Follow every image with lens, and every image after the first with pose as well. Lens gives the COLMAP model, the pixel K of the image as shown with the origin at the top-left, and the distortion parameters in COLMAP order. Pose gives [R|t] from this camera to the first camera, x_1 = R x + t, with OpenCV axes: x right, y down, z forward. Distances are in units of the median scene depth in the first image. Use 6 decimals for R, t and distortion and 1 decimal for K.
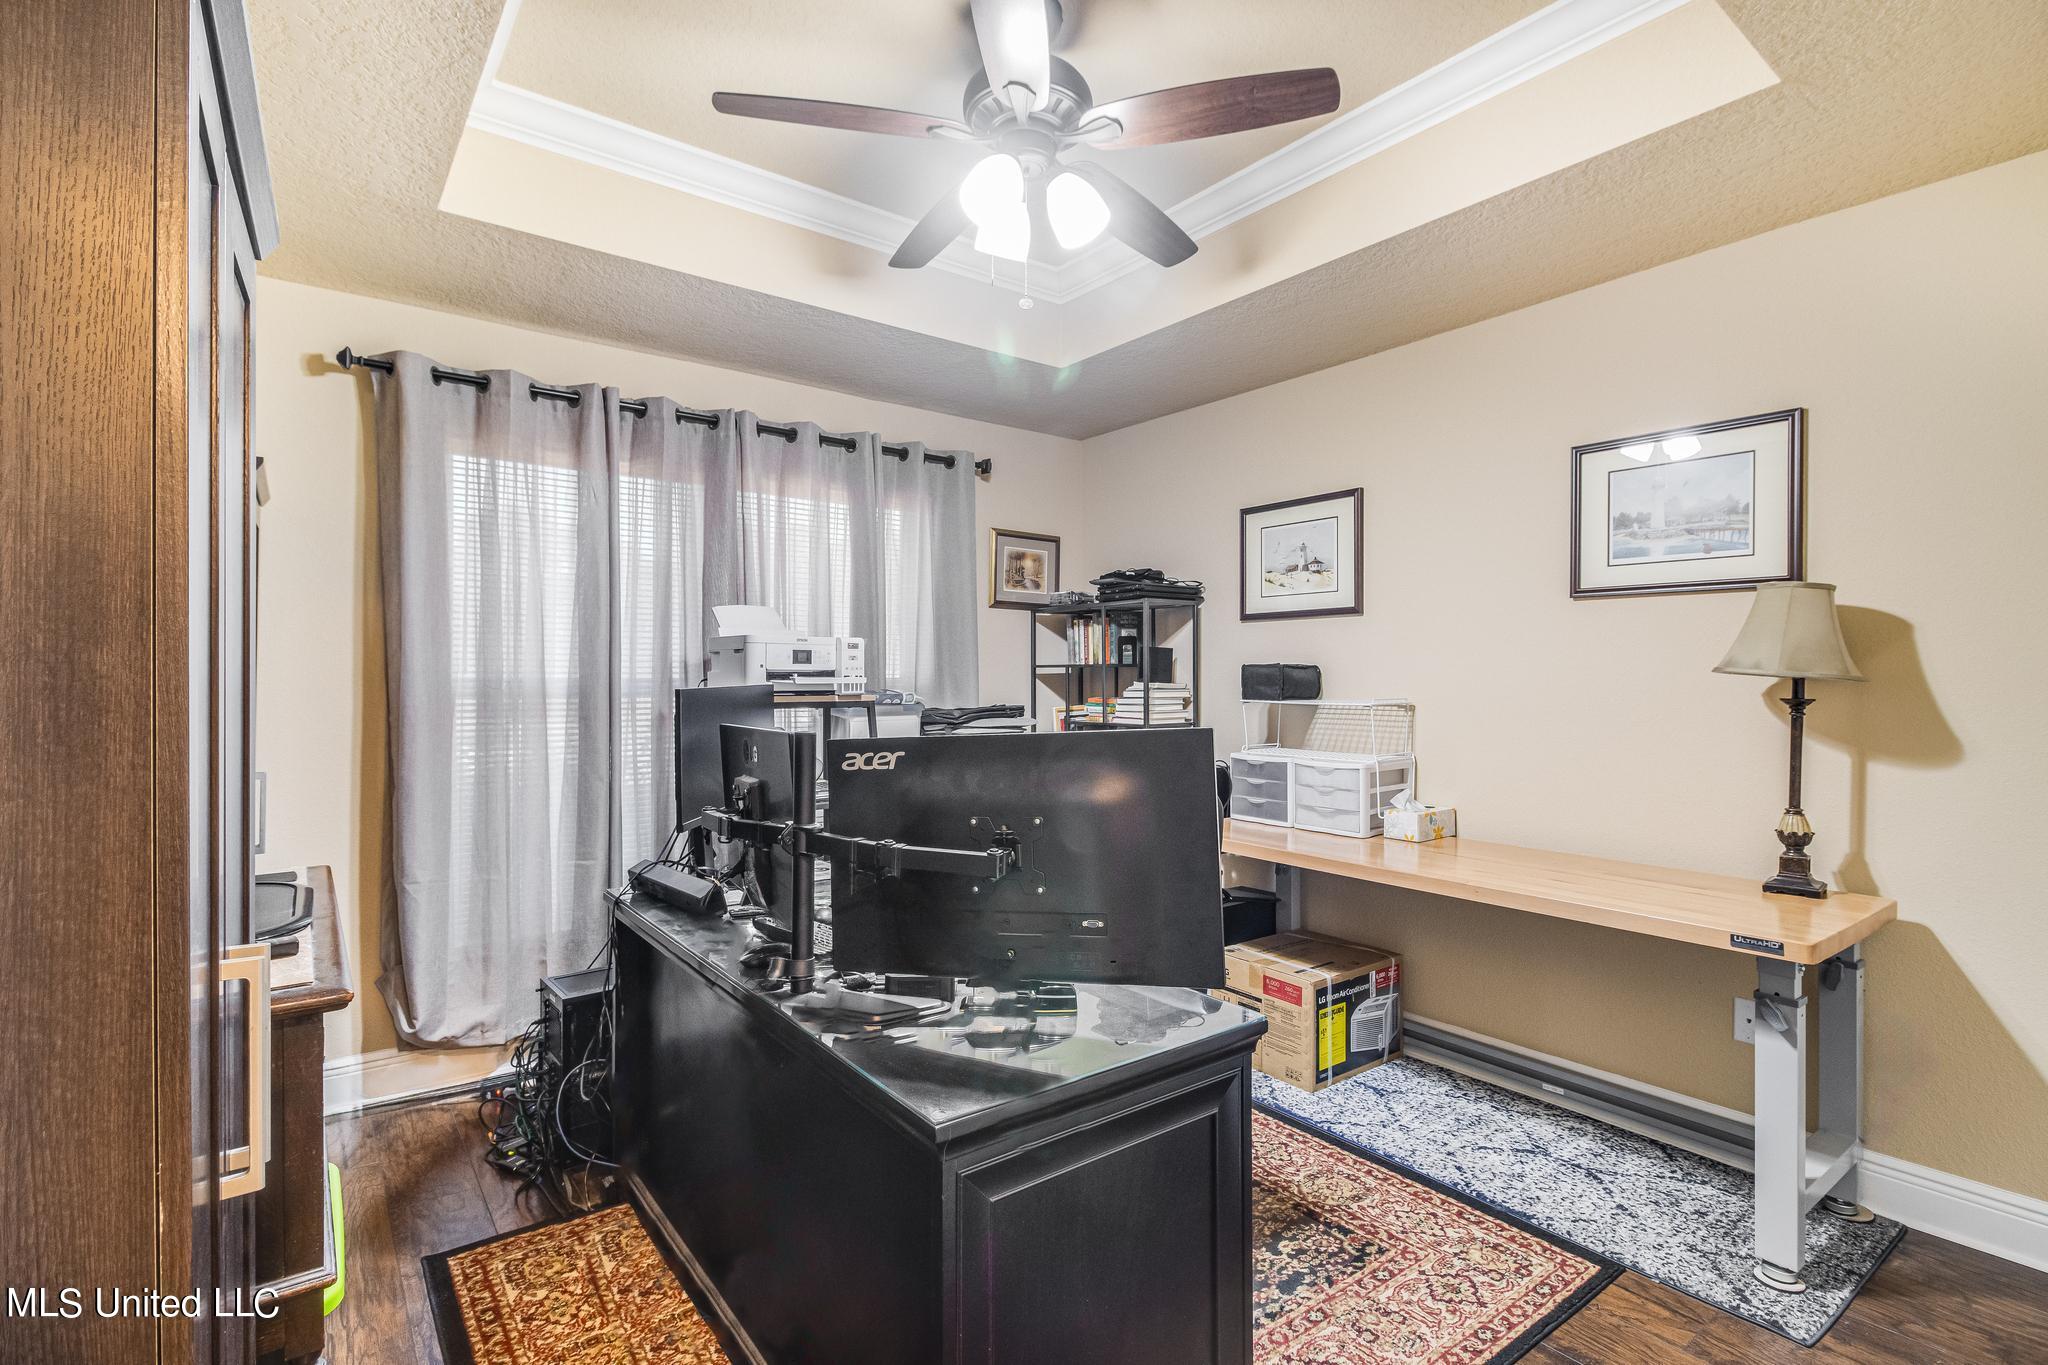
lens RADIAL K [[961.4, 0, 1025.0], [0, 961.4, 653.6], [0, 0, 1]] dist [-0.008748, -0.006761]
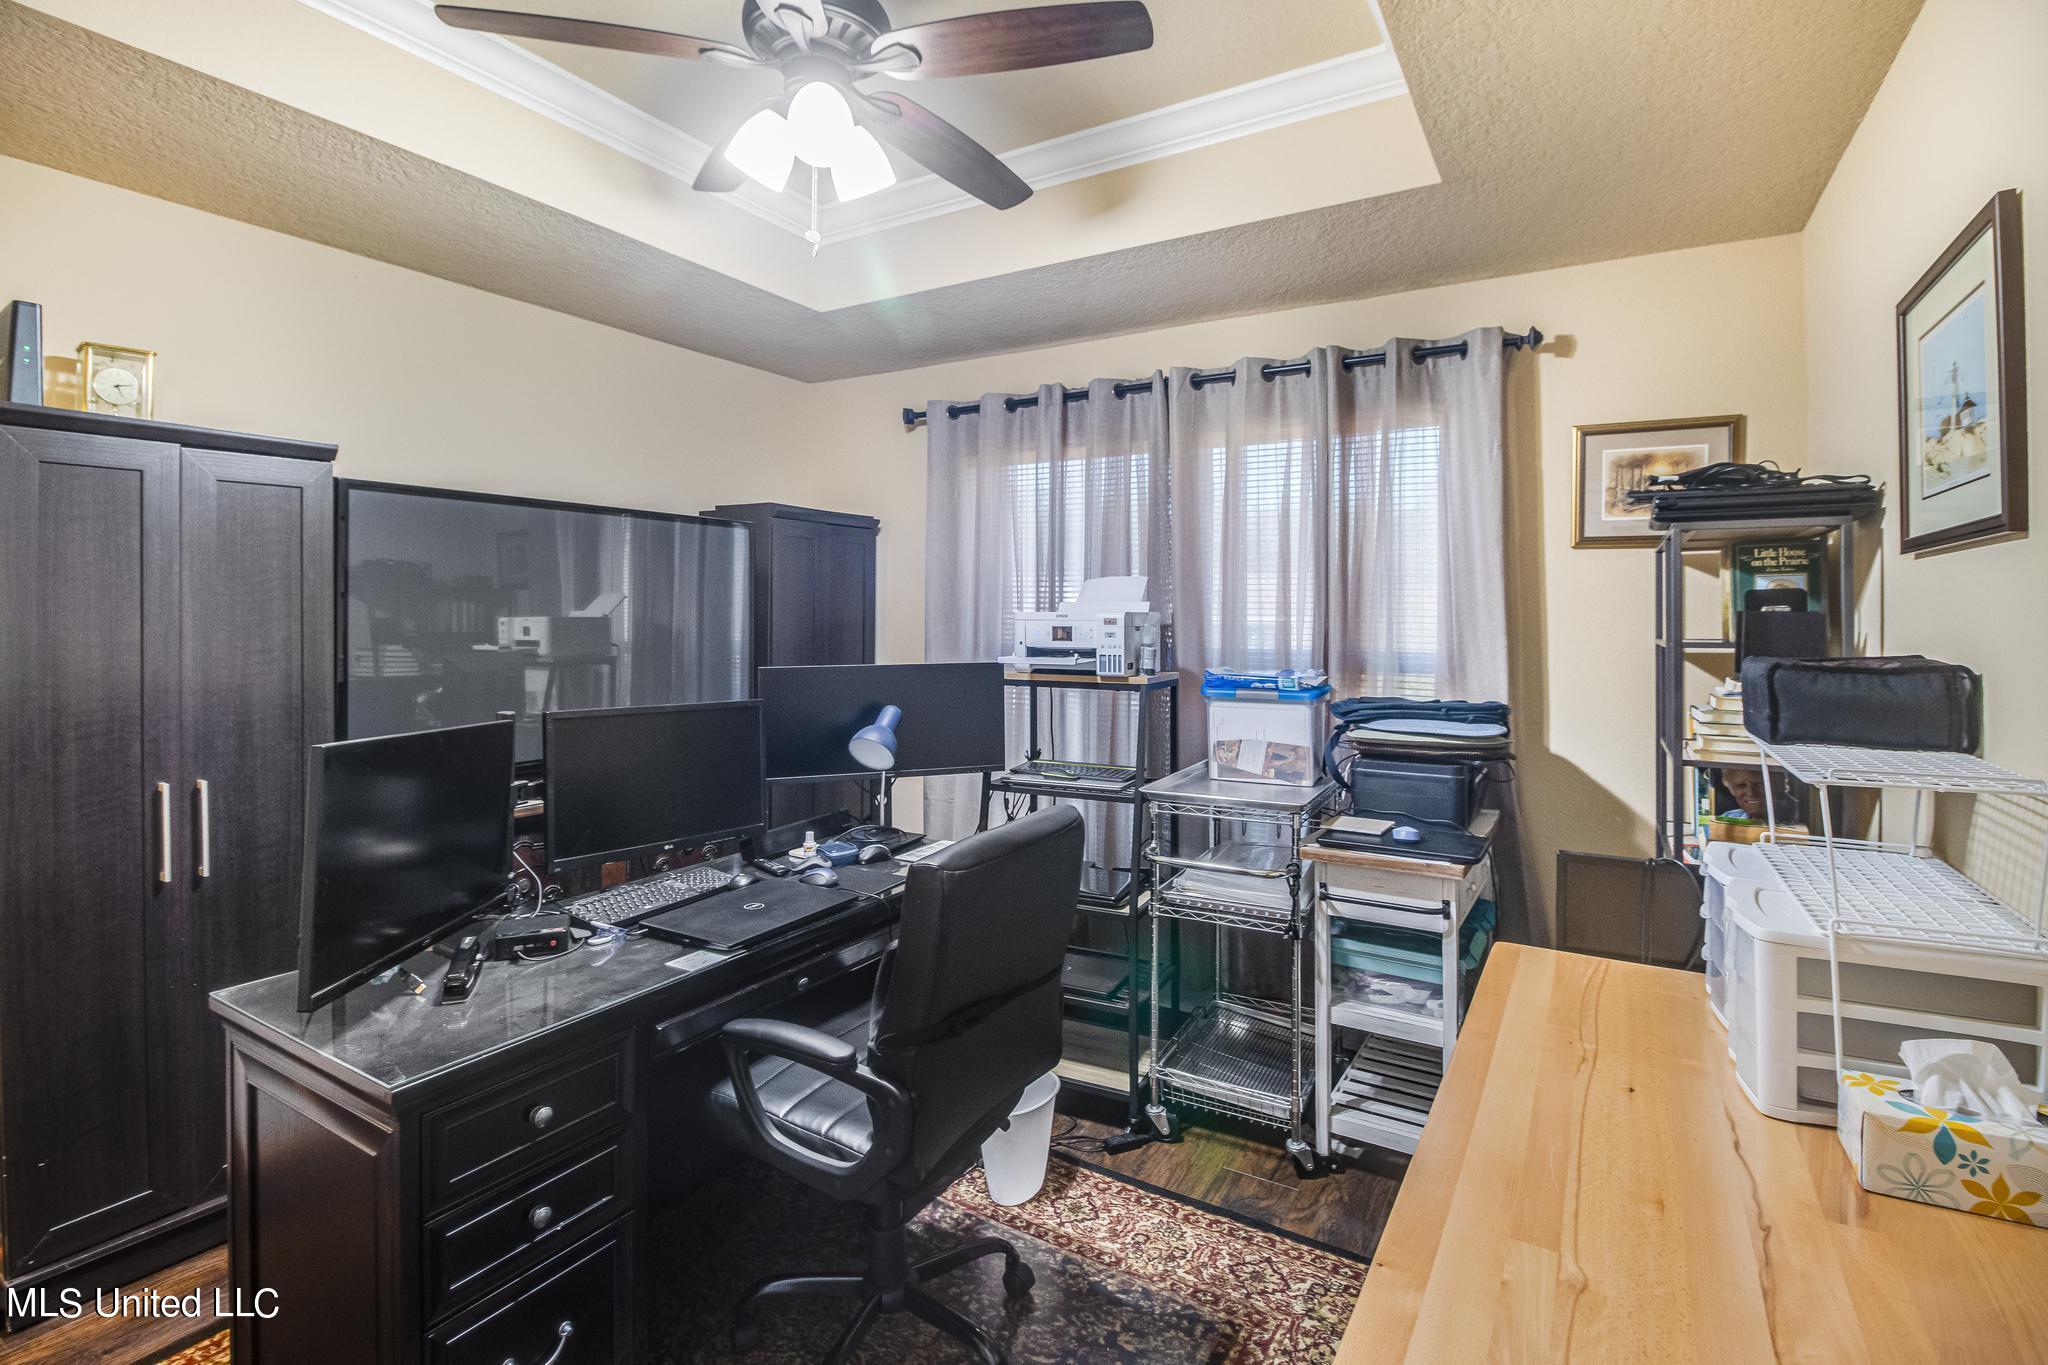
lens RADIAL K [[961.4, 0, 1025.0], [0, 961.4, 653.6], [0, 0, 1]] dist [-0.008748, -0.006761]
pose [[0.362885, 0.030722, -0.931327, 0.589527], [0.008167, 0.999313, 0.036147, -0.010719], [0.931798, -0.020724, 0.362385, 0.576484]]
